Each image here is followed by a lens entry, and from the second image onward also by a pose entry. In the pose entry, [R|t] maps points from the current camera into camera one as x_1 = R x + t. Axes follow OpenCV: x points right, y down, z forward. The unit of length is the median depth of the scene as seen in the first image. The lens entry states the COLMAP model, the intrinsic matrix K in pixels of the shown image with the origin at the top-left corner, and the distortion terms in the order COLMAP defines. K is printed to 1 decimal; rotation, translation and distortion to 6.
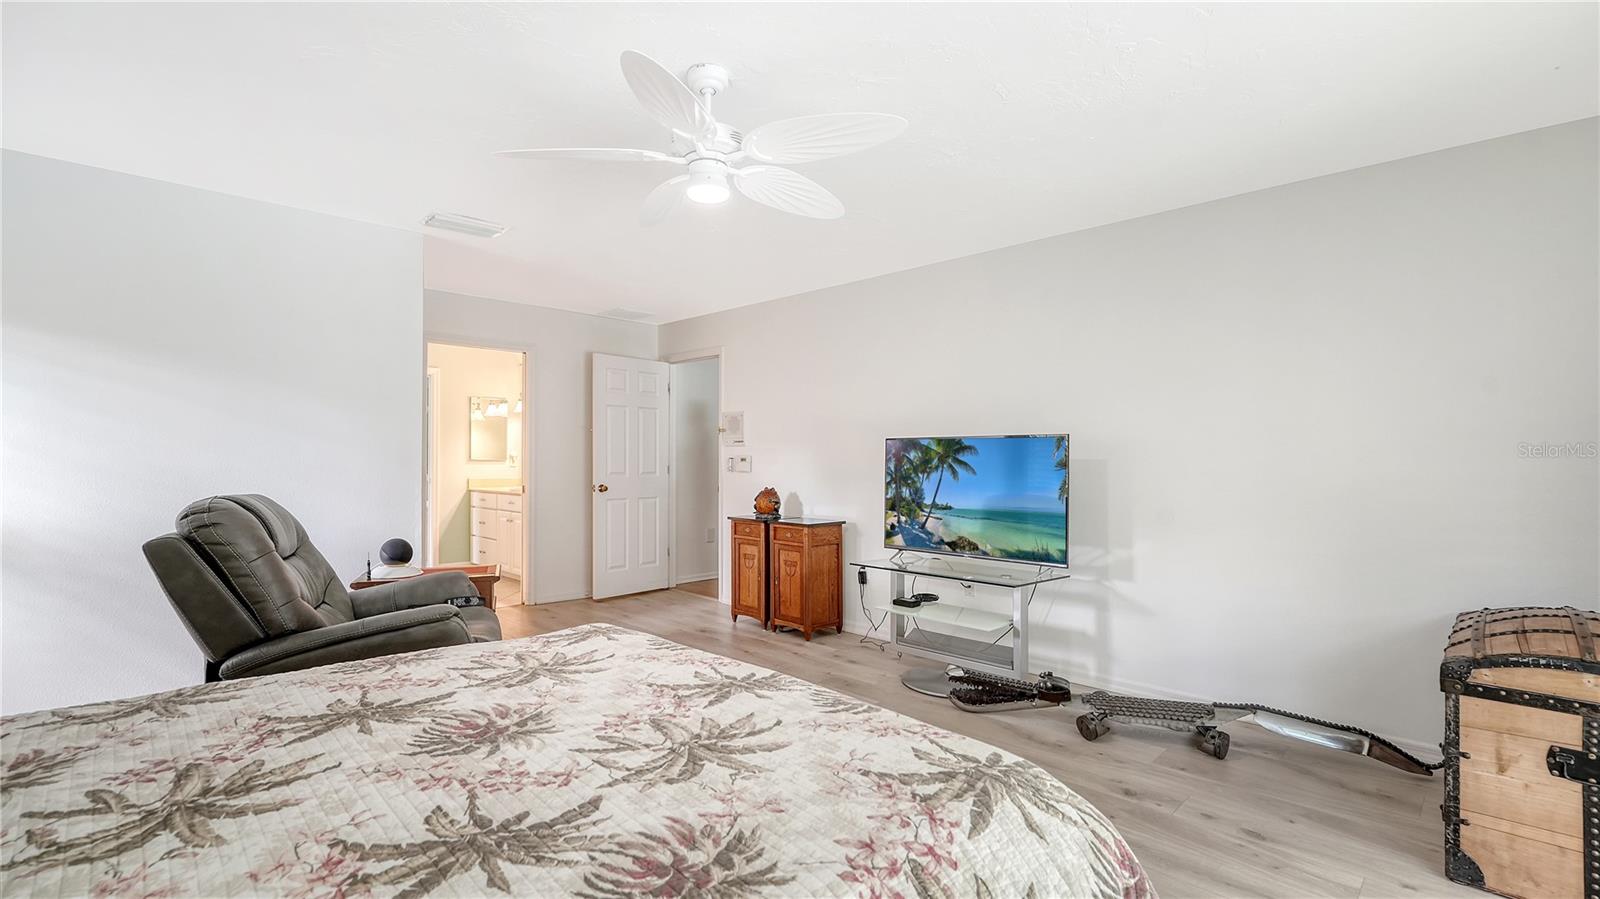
lens RADIAL K [[721.8, 0, 802.1], [0, 721.8, 465.4], [0, 0, 1]] dist [-0.026027, 0.001570]
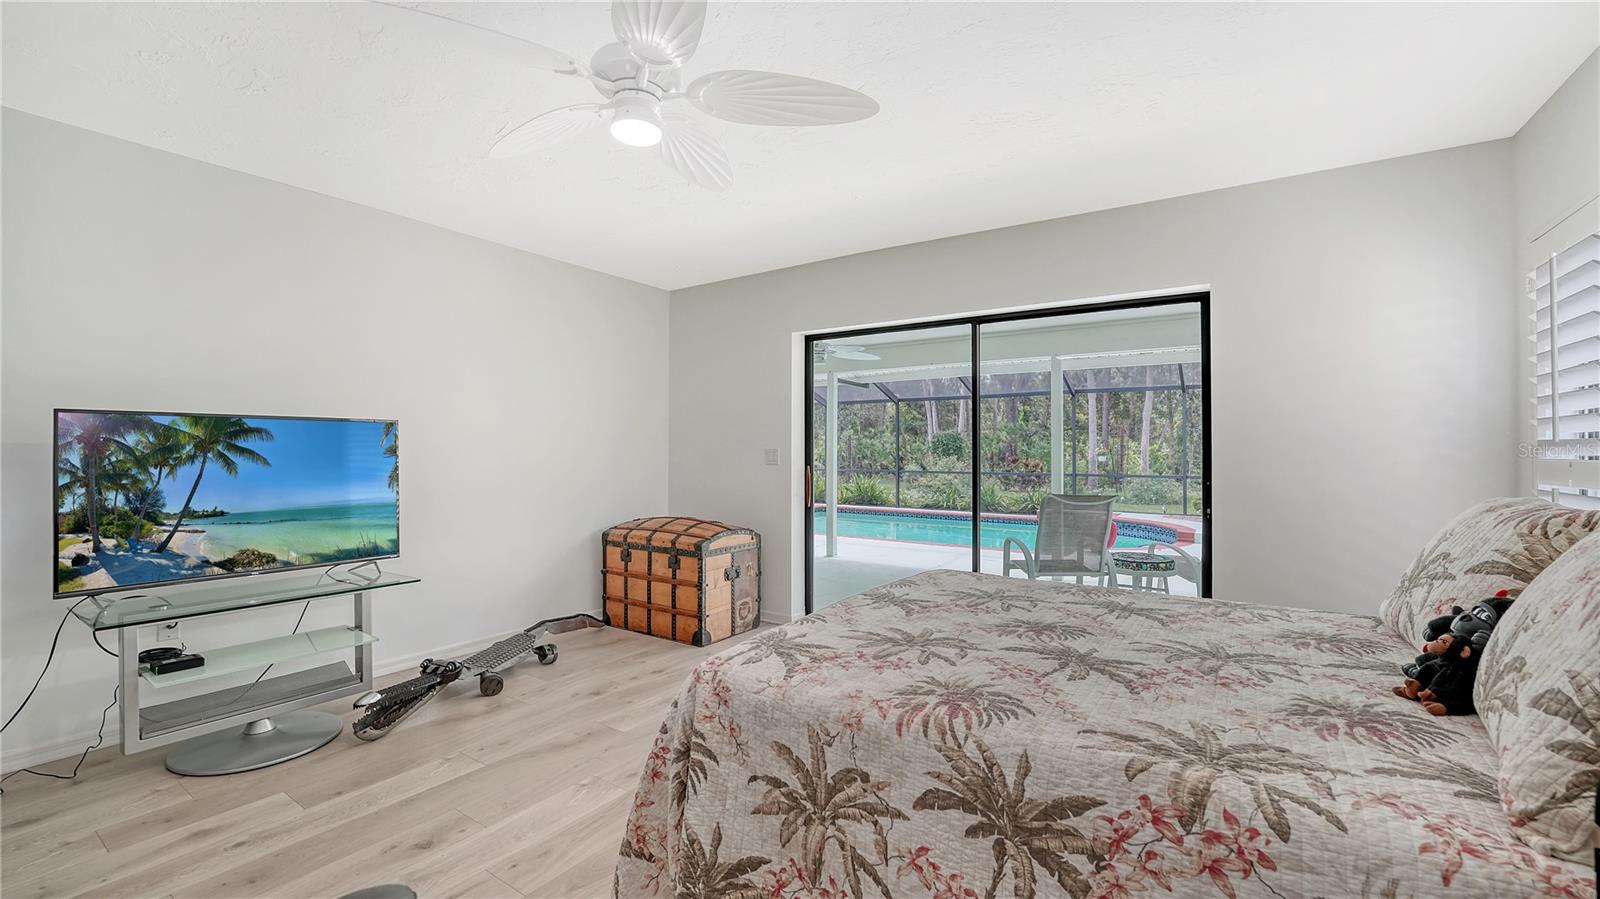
lens RADIAL K [[654.4, 0, 798.7], [0, 654.4, 439.3], [0, 0, 1]] dist [-0.016758, -0.000204]
pose [[-0.204011, 0.008989, 0.978927, -0.550176], [0.003264, 0.999959, -0.008502, -0.007882], [-0.978963, 0.001461, -0.204032, 0.577138]]
